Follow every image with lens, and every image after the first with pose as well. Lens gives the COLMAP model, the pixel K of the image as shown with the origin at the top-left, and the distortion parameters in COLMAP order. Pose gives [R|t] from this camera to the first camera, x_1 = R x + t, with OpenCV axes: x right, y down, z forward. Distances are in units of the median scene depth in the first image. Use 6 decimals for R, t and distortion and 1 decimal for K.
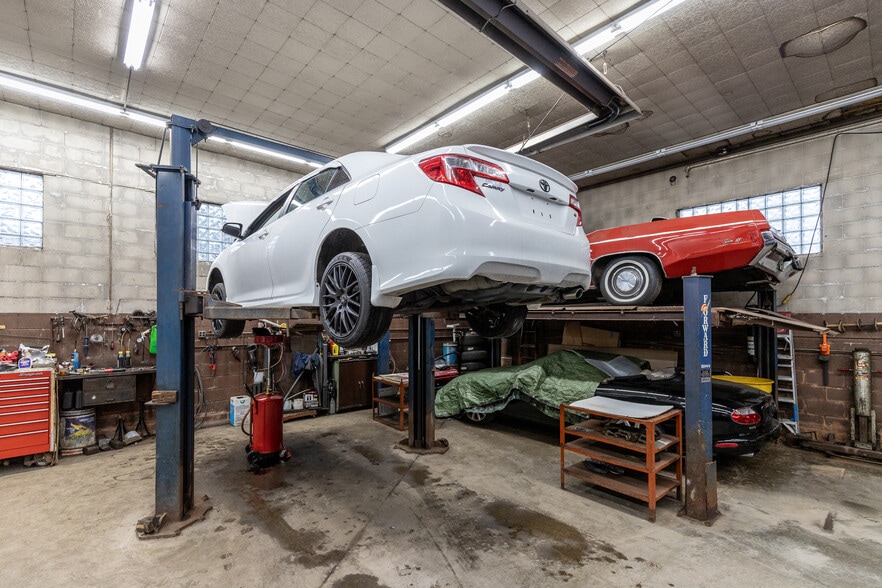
lens RADIAL K [[407.8, 0, 439.5], [0, 407.8, 314.6], [0, 0, 1]] dist [0.002600, 0.000534]
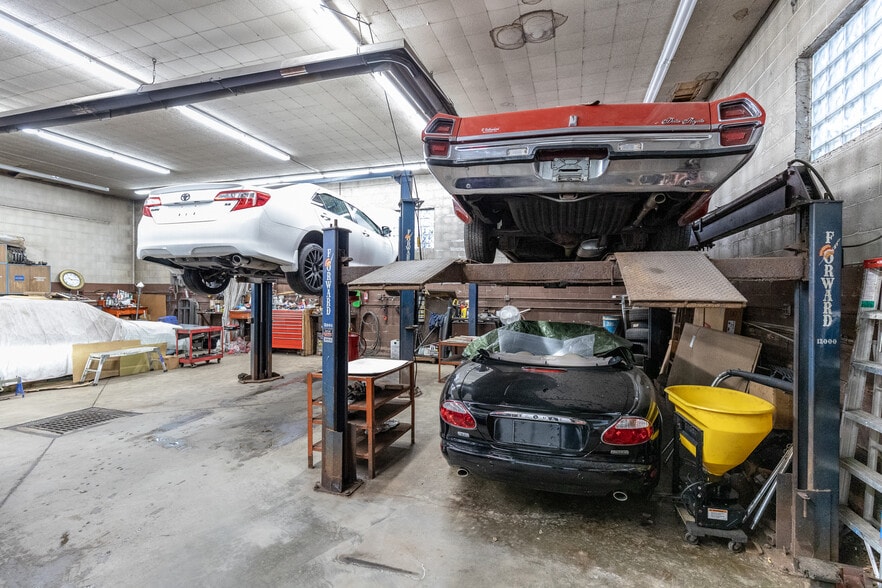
lens RADIAL K [[403.3, 0, 440.4], [0, 403.3, 296.1], [0, 0, 1]] dist [0.001755, 0.000192]
pose [[0.510654, 0.010455, -0.859723, 1.663607], [-0.000669, 0.999931, 0.011762, 0.051392], [0.859786, -0.005431, 0.510626, 0.791936]]
